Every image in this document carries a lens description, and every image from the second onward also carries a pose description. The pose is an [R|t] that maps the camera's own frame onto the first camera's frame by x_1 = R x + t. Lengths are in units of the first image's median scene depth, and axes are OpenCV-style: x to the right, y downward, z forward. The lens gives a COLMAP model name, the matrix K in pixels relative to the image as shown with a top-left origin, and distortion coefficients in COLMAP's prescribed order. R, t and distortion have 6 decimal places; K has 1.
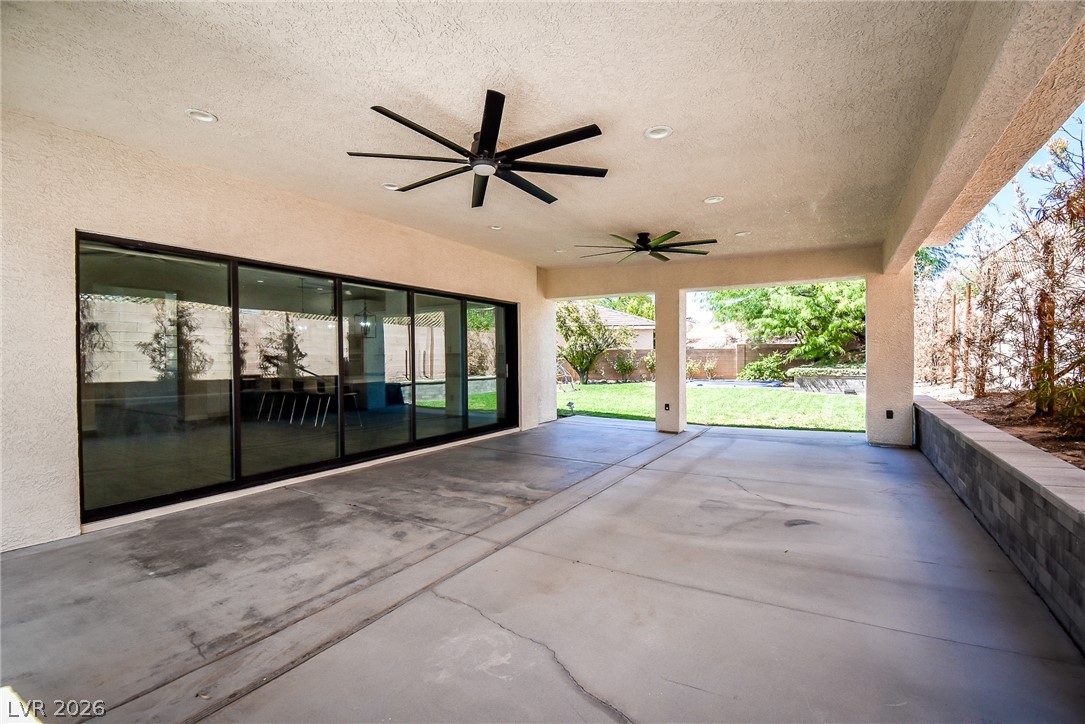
lens RADIAL K [[481.6, 0, 531.7], [0, 481.6, 364.3], [0, 0, 1]] dist [-0.015281, -0.009129]
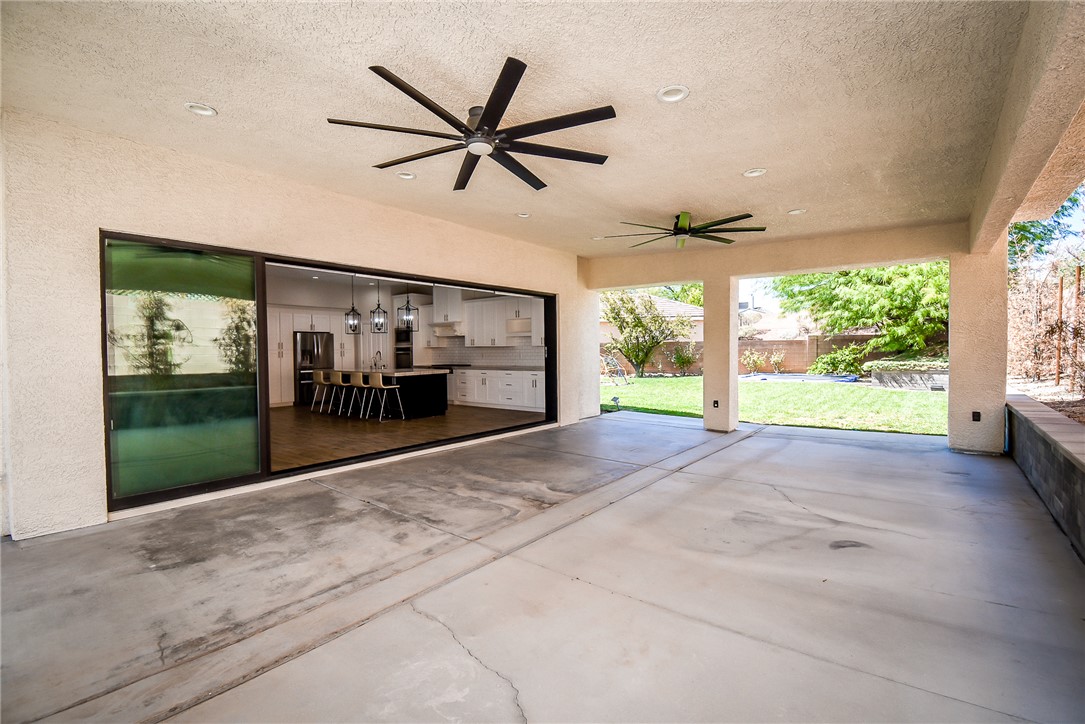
lens RADIAL K [[481.6, 0, 531.9], [0, 481.6, 362.3], [0, 0, 1]] dist [-0.015281, -0.009129]
pose [[0.991897, 0.001761, -0.127030, 0.100570], [-0.000208, 0.999925, 0.012238, -0.004957], [0.127042, -0.012113, 0.991823, 0.081246]]
